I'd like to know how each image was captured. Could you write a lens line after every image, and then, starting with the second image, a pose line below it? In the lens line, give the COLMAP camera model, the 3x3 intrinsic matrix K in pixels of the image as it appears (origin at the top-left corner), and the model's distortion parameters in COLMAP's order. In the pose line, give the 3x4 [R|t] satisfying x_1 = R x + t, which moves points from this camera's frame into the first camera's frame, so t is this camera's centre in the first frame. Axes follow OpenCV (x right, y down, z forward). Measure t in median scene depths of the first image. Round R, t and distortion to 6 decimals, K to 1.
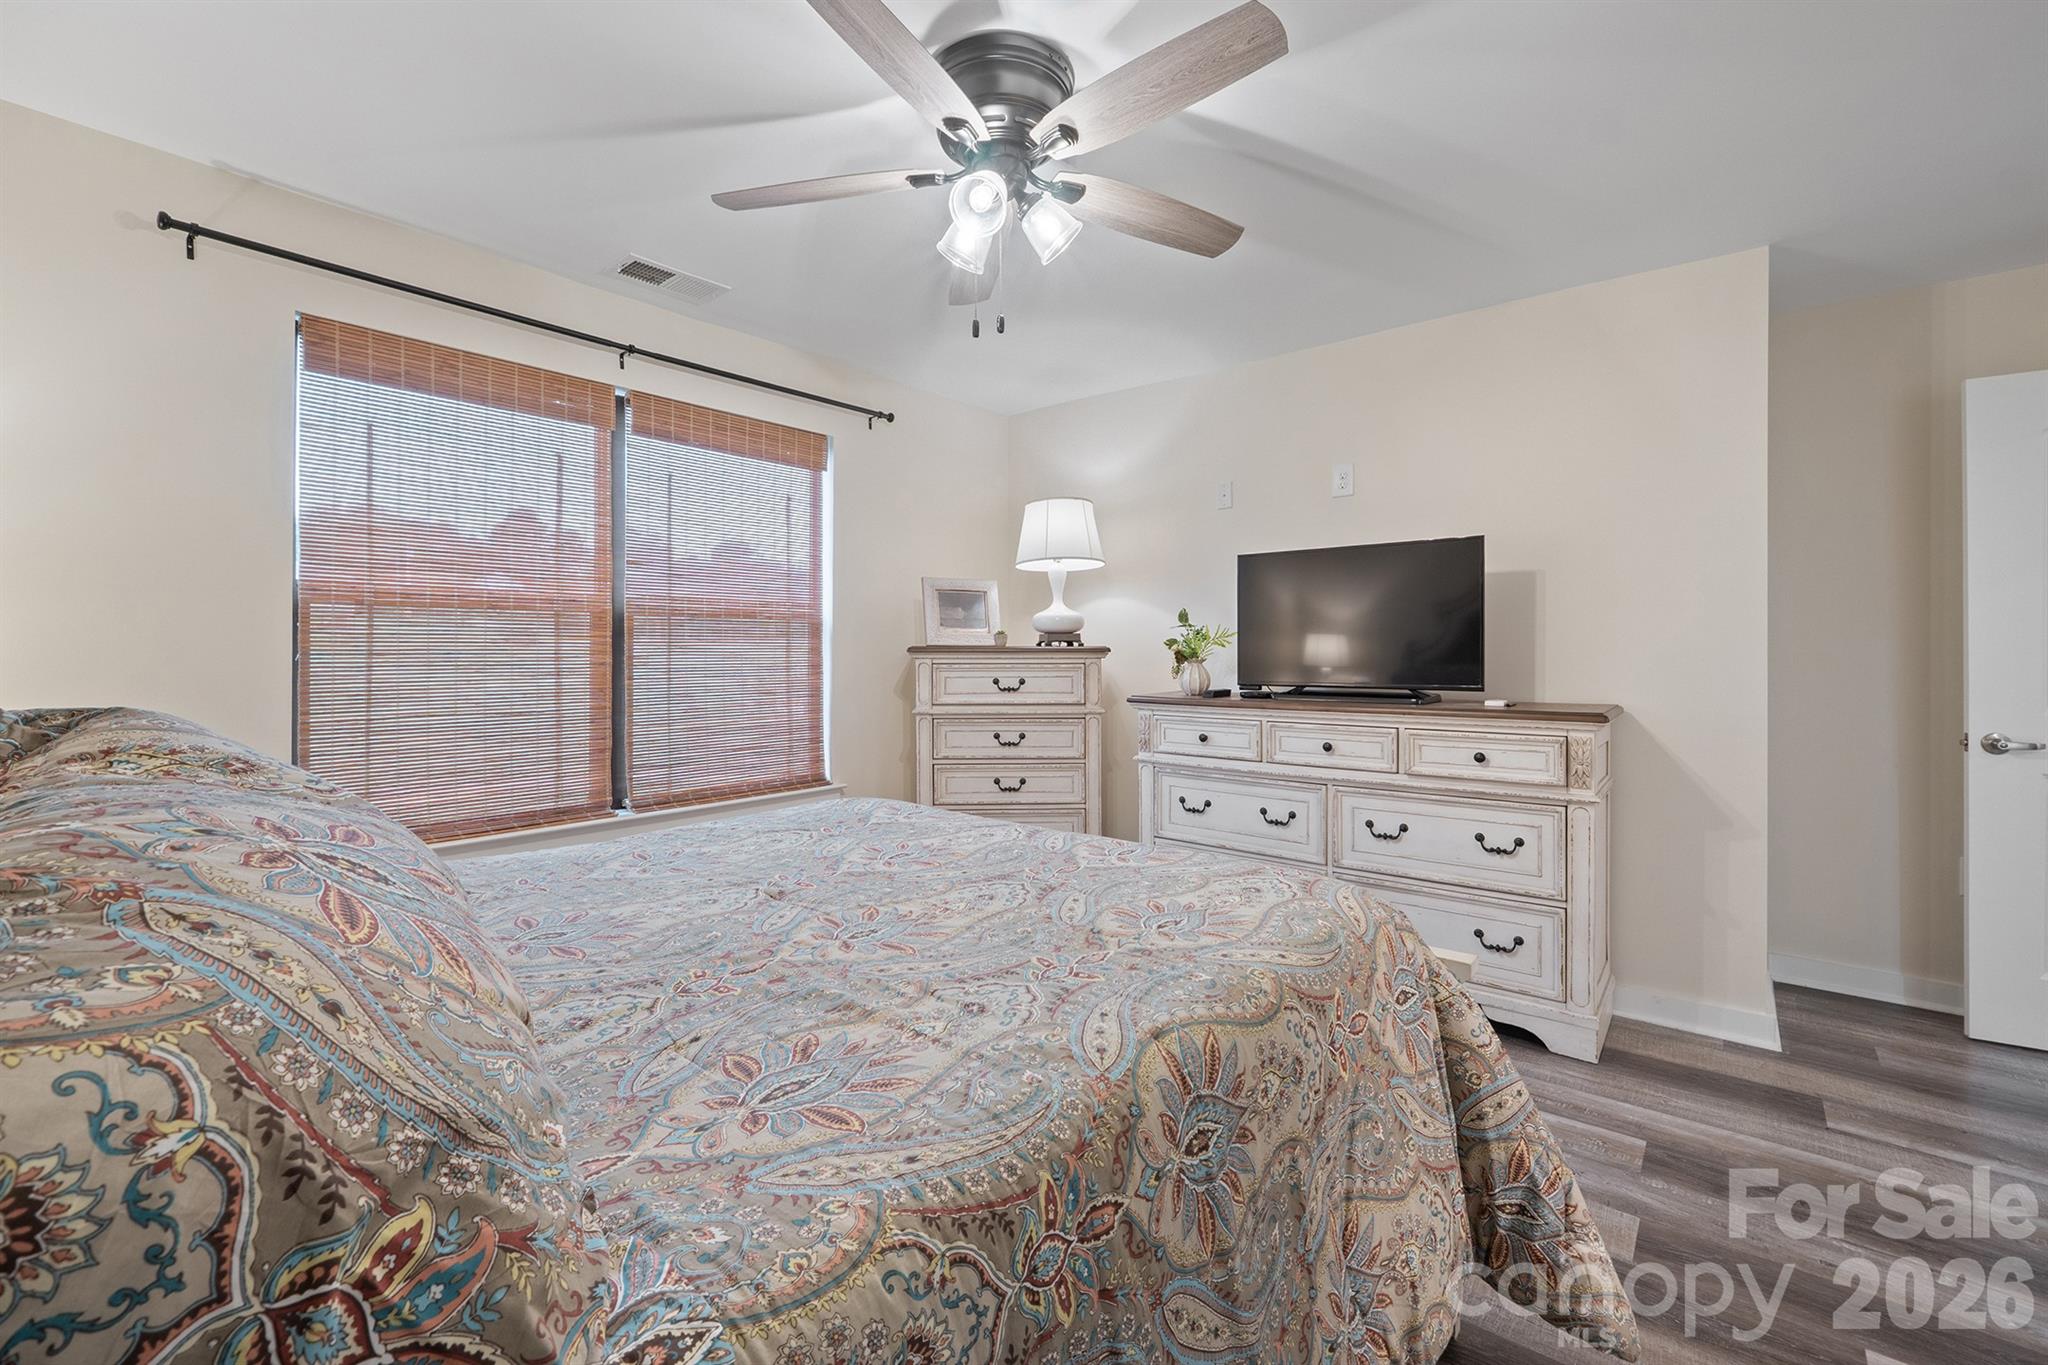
lens RADIAL K [[861.0, 0, 1039.5], [0, 861.0, 653.6], [0, 0, 1]] dist [-0.003551, -0.000569]
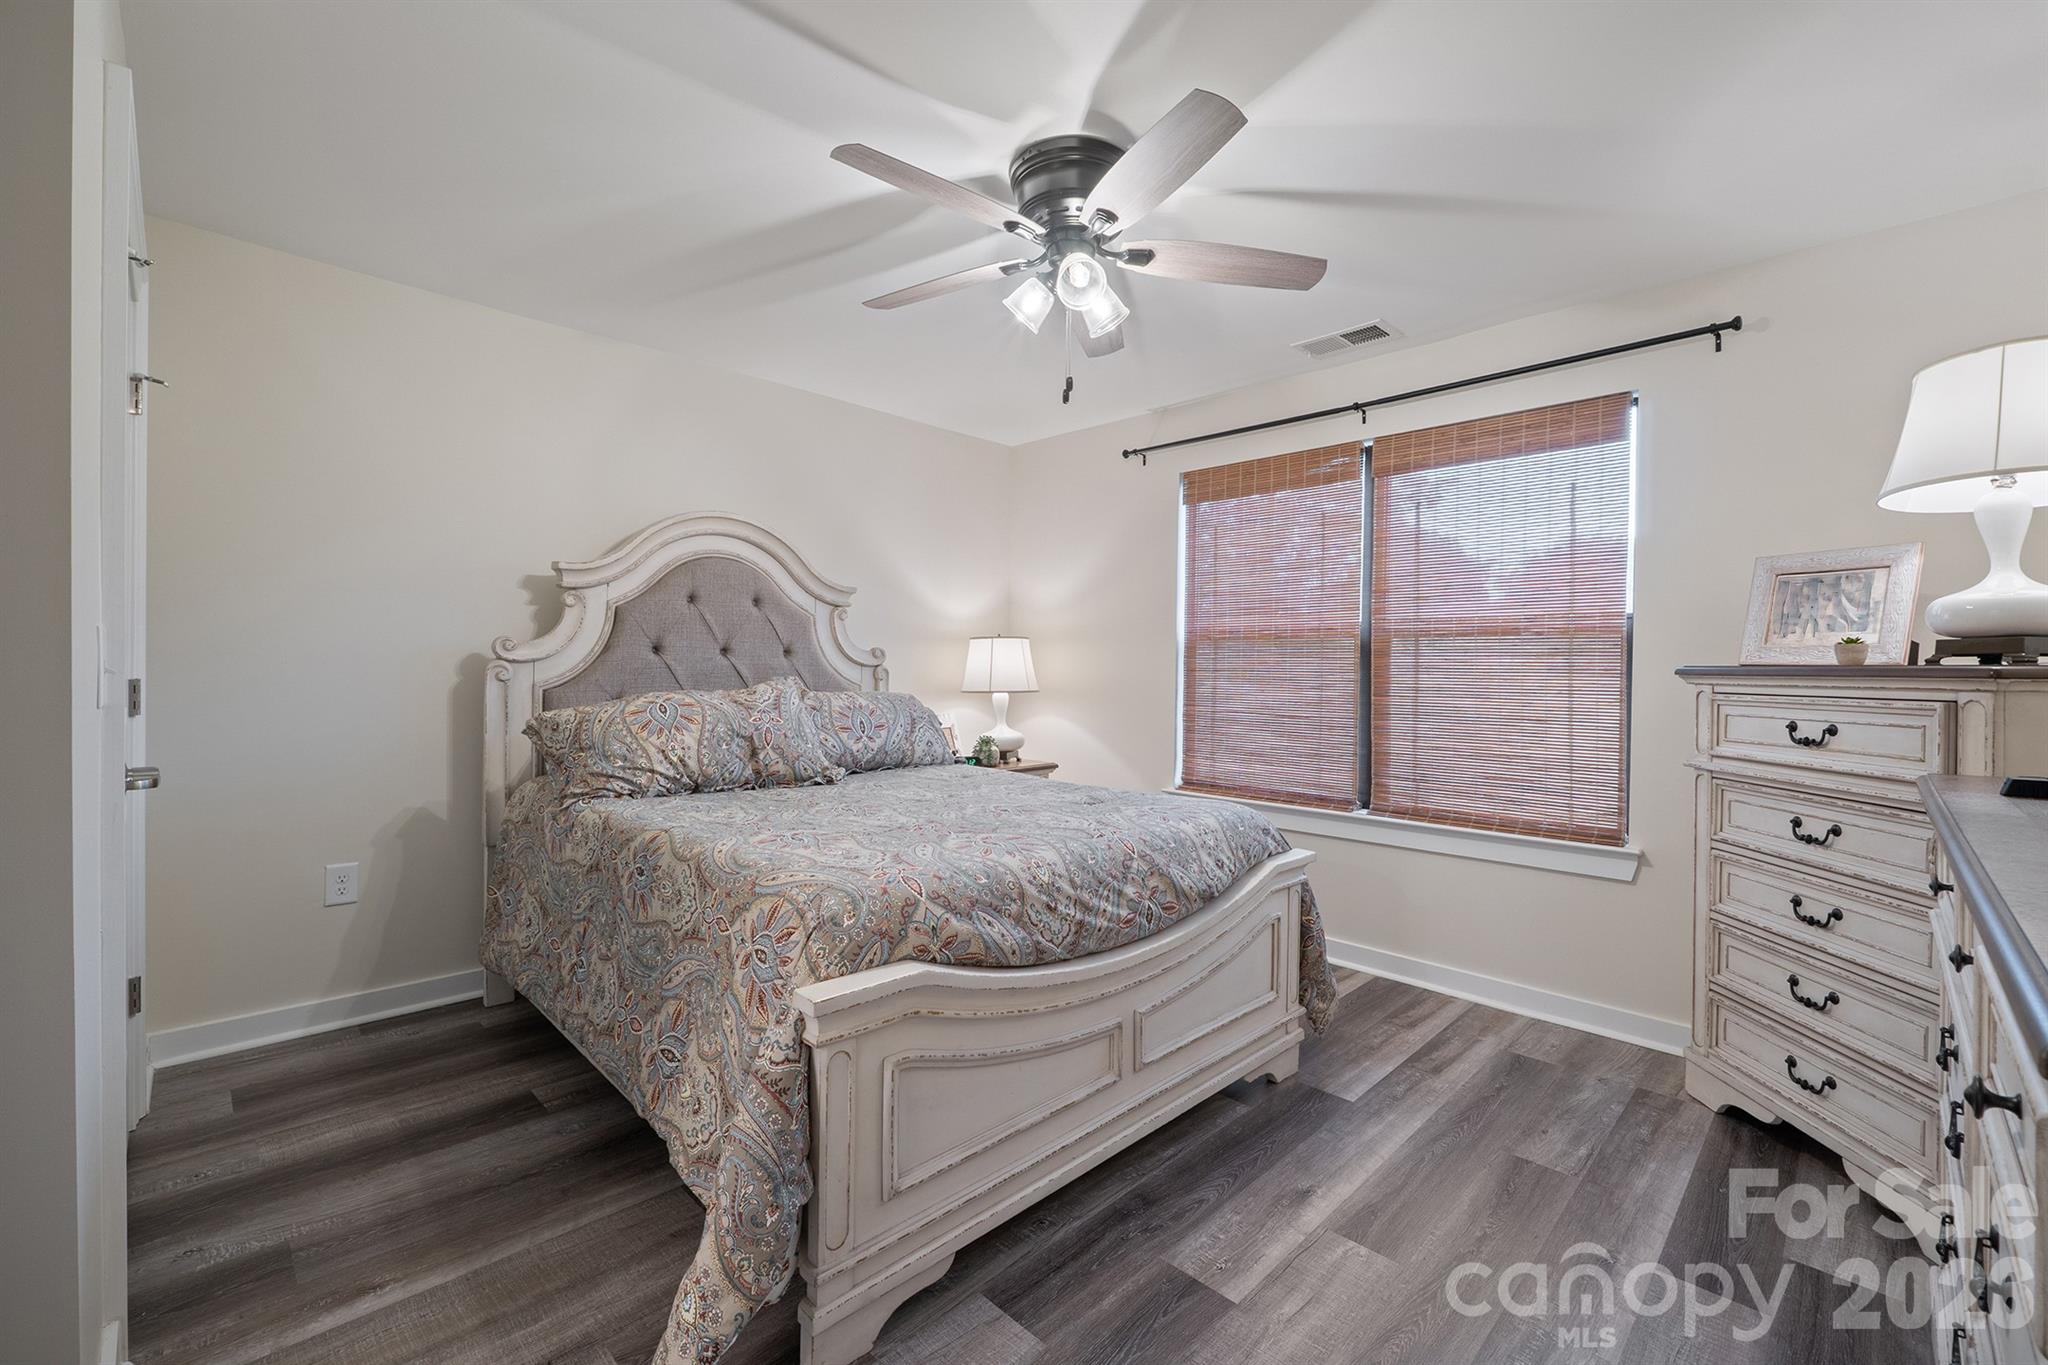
lens RADIAL K [[860.4, 0, 1017.2], [0, 860.4, 682.9], [0, 0, 1]] dist [-0.012159, -0.000410]
pose [[-0.113876, 0.015034, -0.993381, 0.611164], [-0.014966, 0.999746, 0.016846, 0.001234], [0.993382, 0.016785, -0.113622, 0.585493]]
